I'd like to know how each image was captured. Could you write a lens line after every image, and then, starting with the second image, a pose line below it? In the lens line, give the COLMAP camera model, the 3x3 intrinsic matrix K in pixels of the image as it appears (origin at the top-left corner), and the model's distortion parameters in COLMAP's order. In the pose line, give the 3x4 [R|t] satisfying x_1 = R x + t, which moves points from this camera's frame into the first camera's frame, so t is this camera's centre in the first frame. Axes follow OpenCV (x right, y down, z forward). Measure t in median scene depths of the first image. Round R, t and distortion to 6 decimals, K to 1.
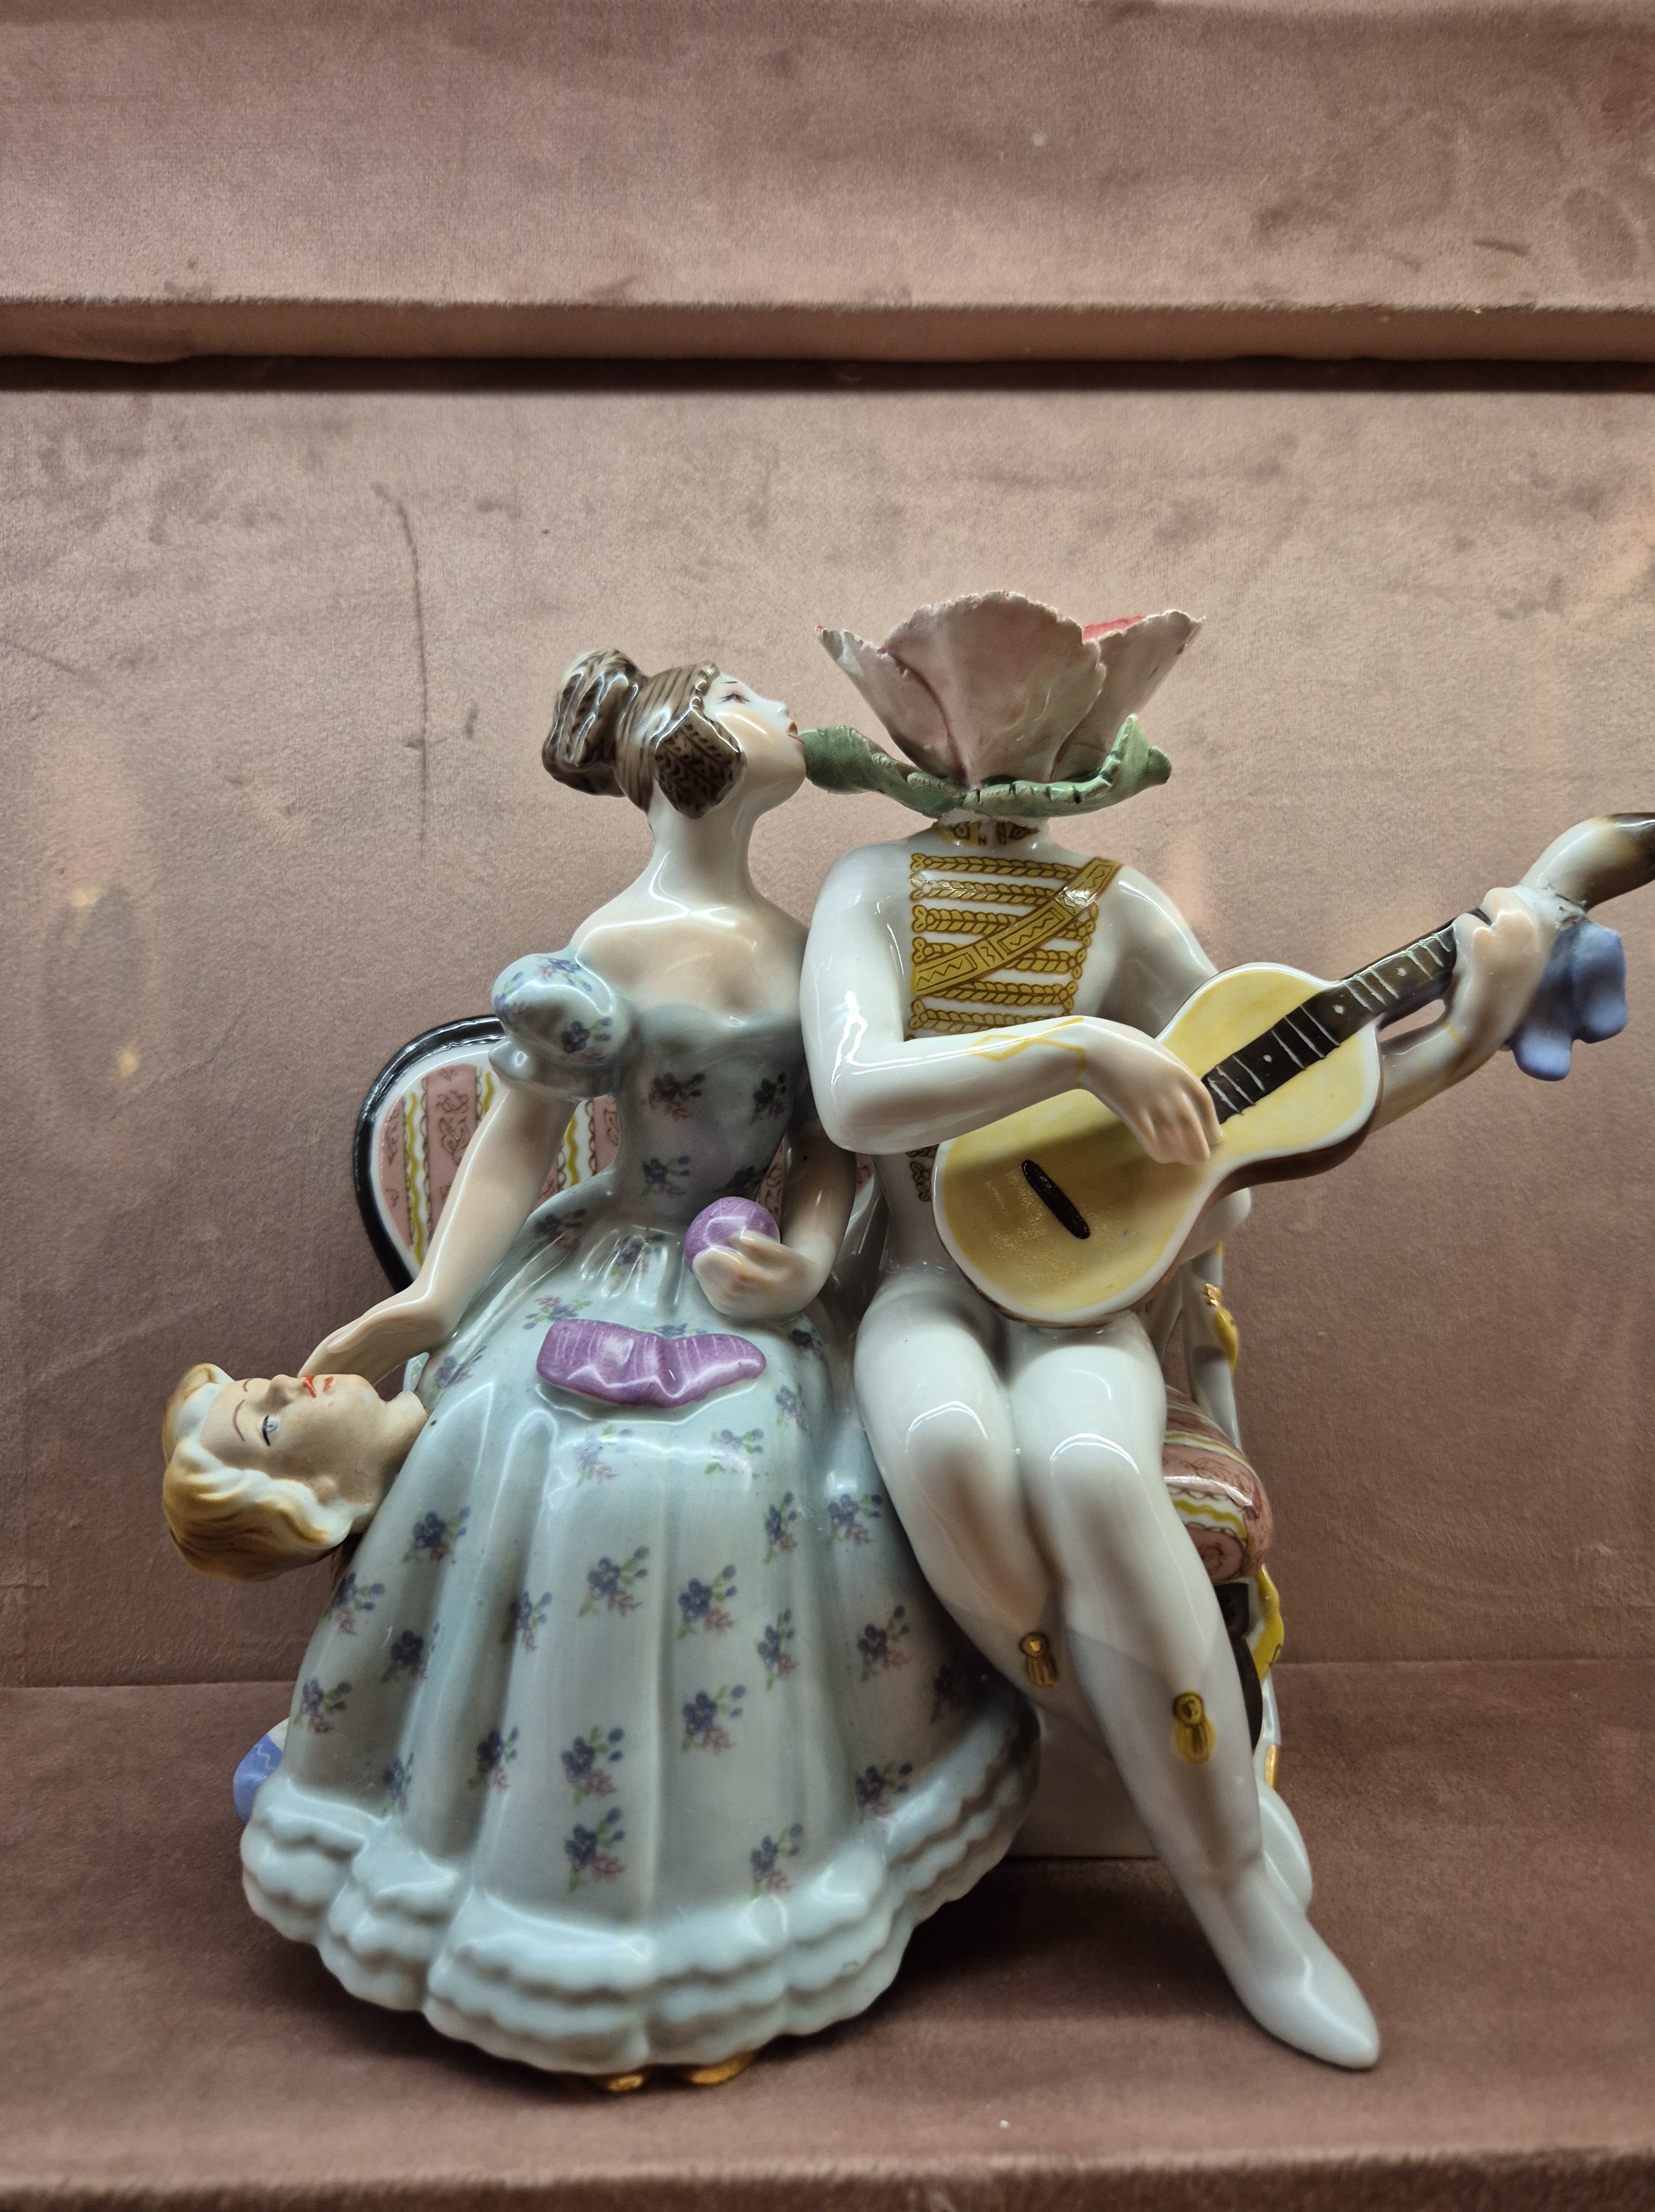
lens RADIAL K [[1472.9, 0, 816.8], [0, 1472.9, 1124.1], [0, 0, 1]] dist [0.022490, 0.004696]
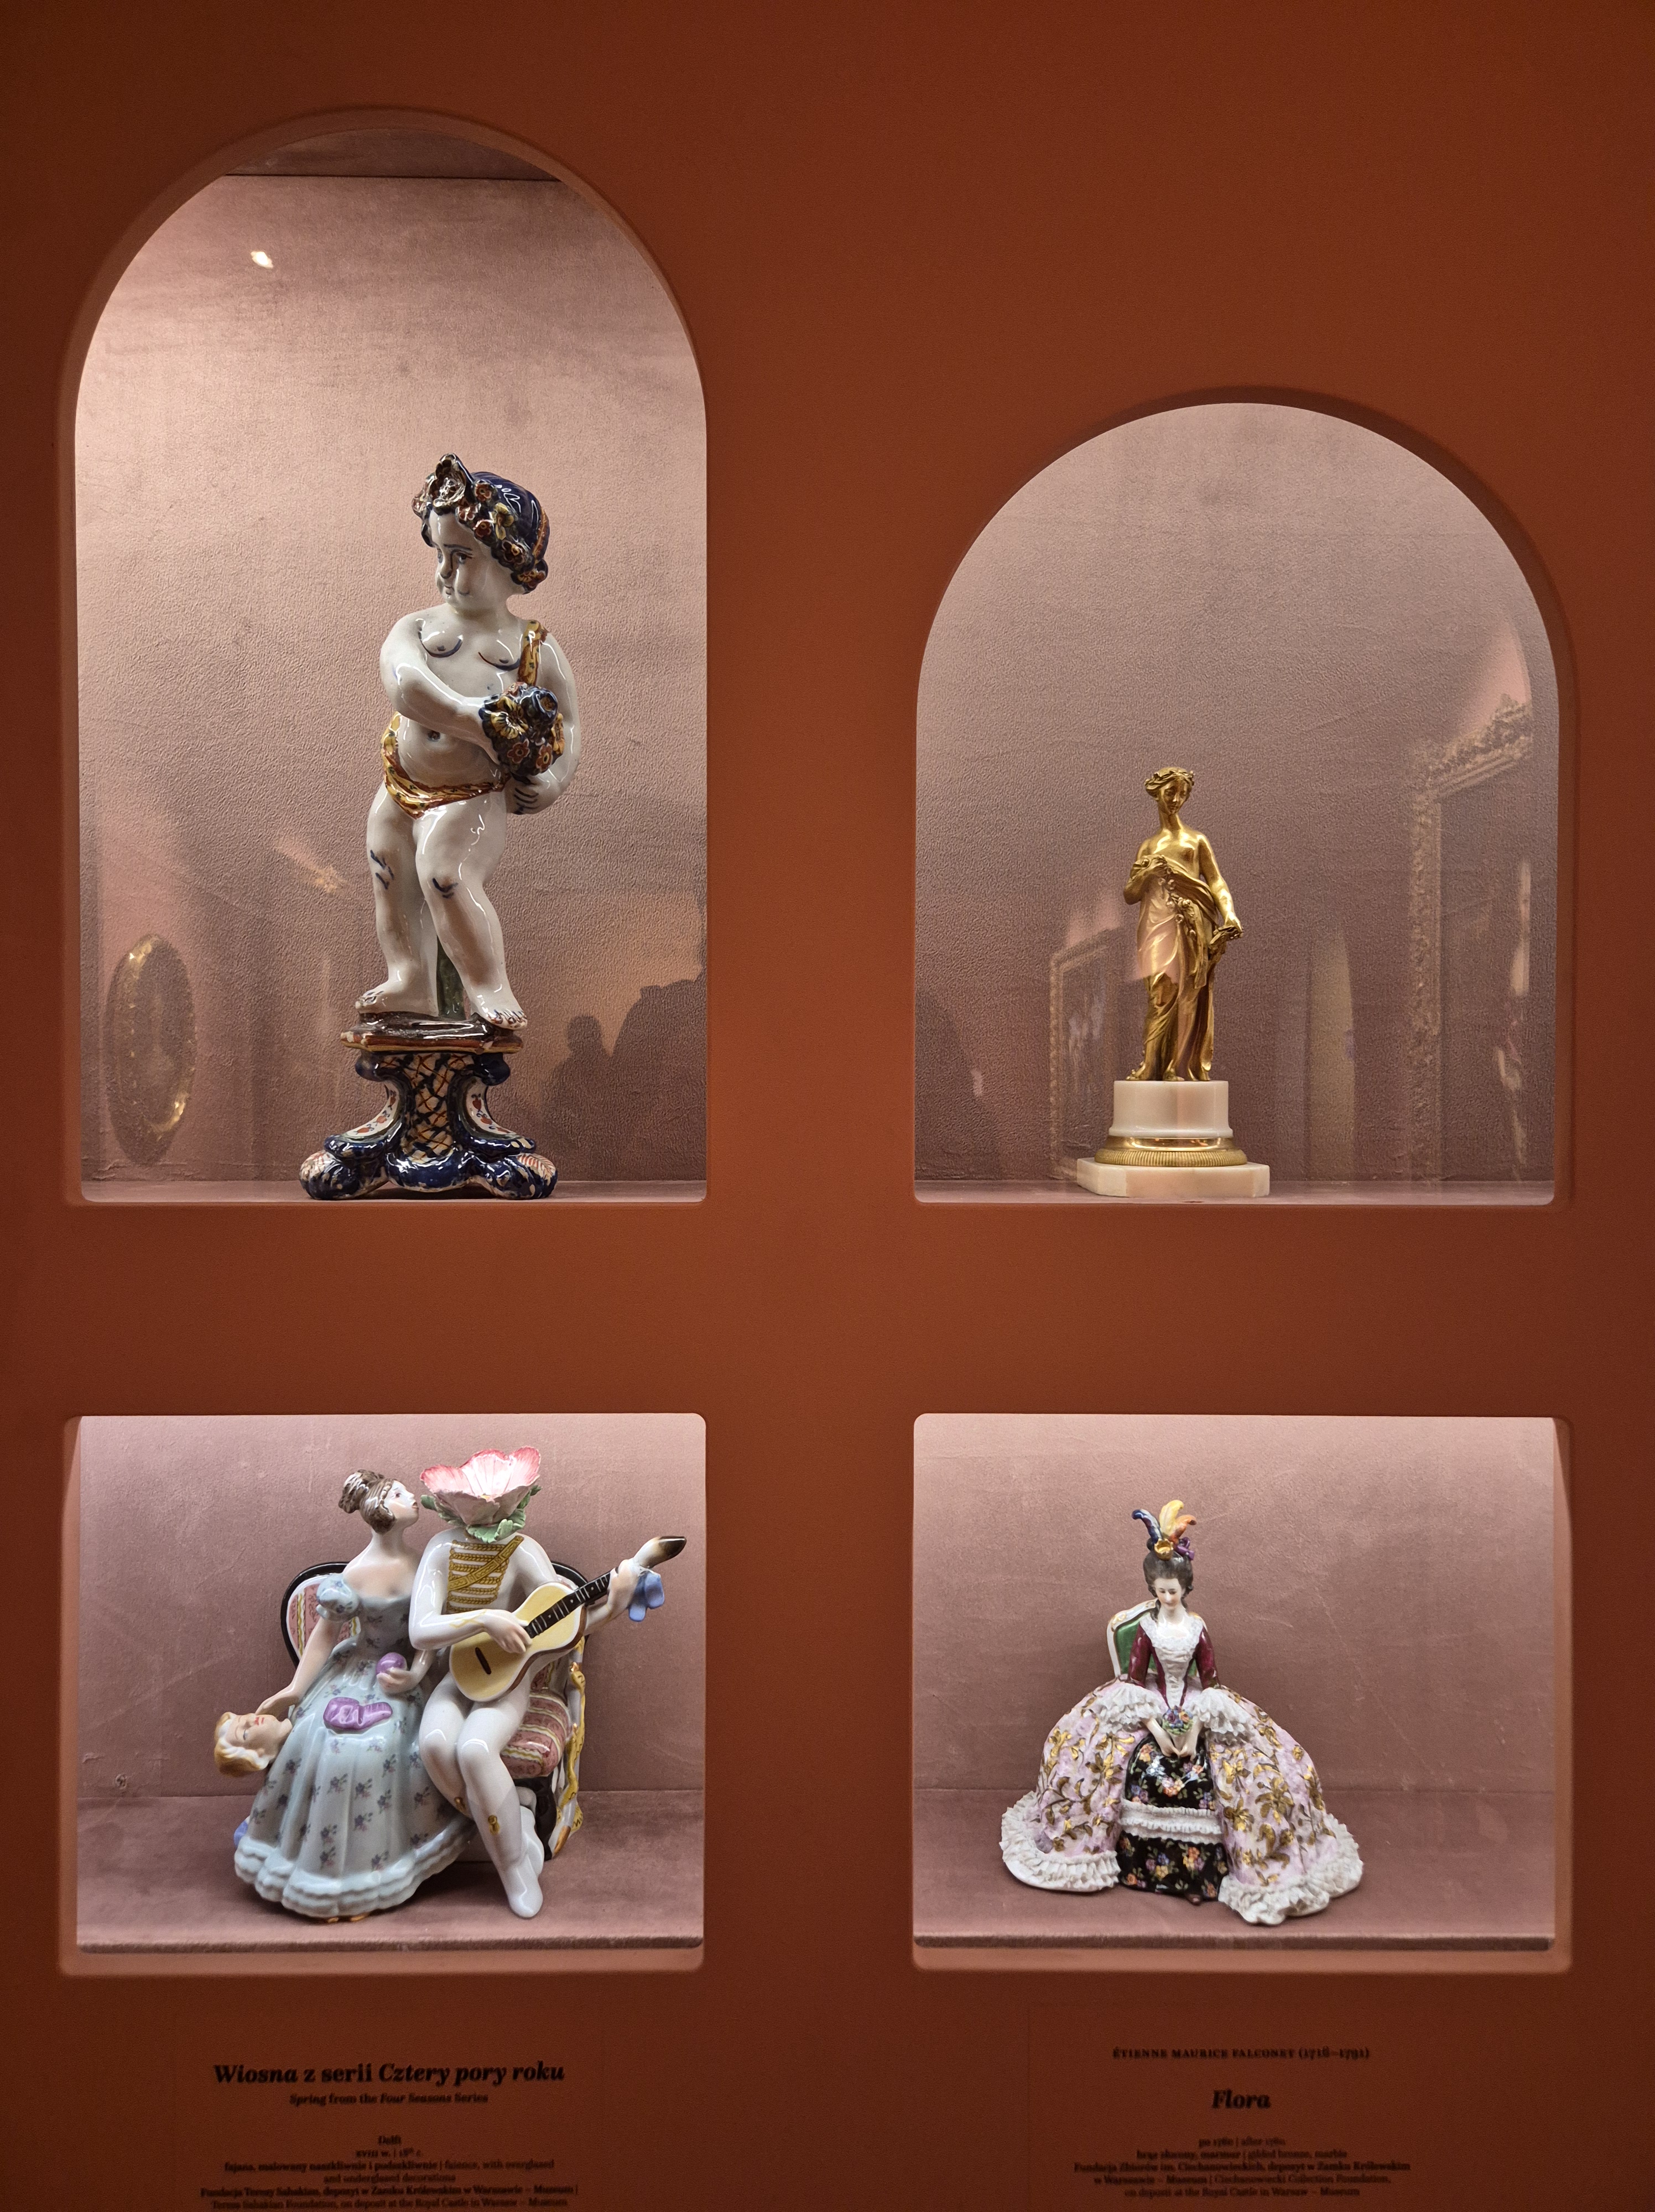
lens RADIAL K [[1472.9, 0, 840.3], [0, 1472.9, 1089.7], [0, 0, 1]] dist [0.022490, 0.004696]
pose [[0.999933, 0.008062, -0.008355, 1.052423], [-0.008283, 0.999606, -0.026807, -1.234536], [0.008135, 0.026874, 0.999606, -2.535630]]
